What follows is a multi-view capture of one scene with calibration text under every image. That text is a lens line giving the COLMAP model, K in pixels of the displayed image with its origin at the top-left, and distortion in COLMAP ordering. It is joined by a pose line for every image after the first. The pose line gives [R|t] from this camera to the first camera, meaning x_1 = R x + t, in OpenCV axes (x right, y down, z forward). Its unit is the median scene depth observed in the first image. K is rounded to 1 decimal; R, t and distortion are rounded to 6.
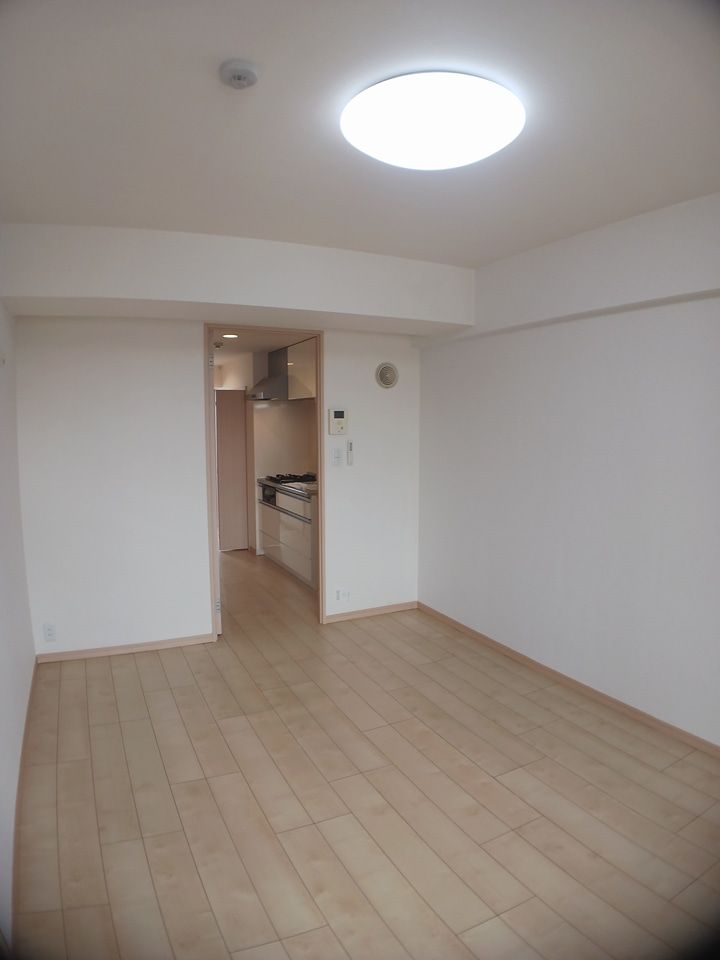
lens RADIAL K [[582.9, 0, 361.4], [0, 582.9, 485.4], [0, 0, 1]] dist [-0.079979, -0.002270]
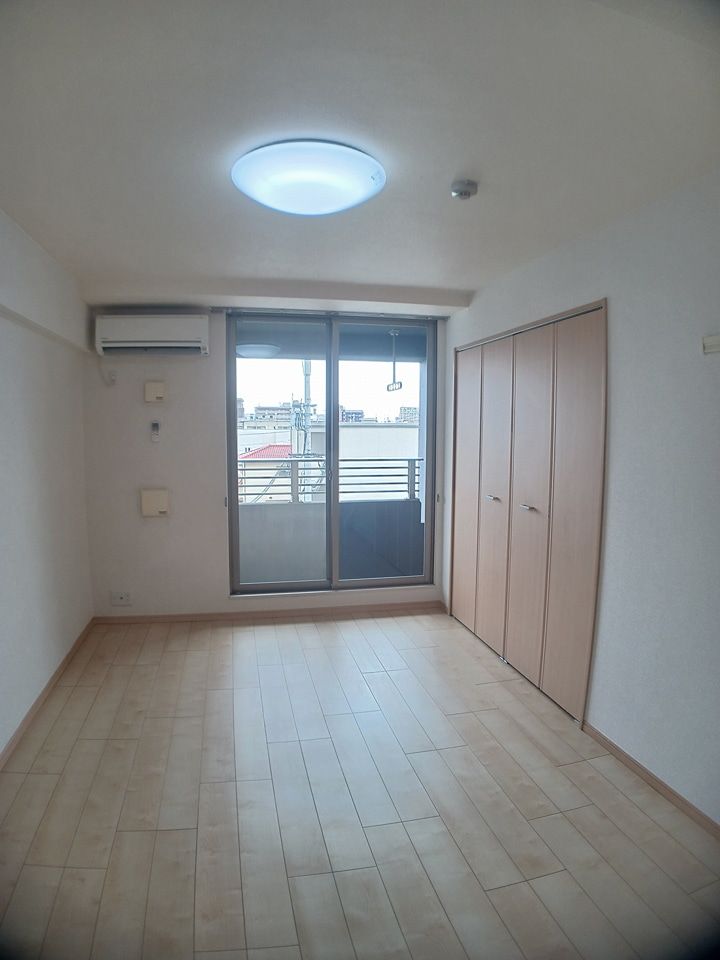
lens RADIAL K [[582.9, 0, 354.7], [0, 582.9, 481.5], [0, 0, 1]] dist [-0.079979, -0.002270]
pose [[-0.961226, -0.032372, 0.273856, -0.093447], [0.028377, 0.976202, 0.214997, -0.082636], [-0.274299, 0.214432, -0.937432, 0.663130]]
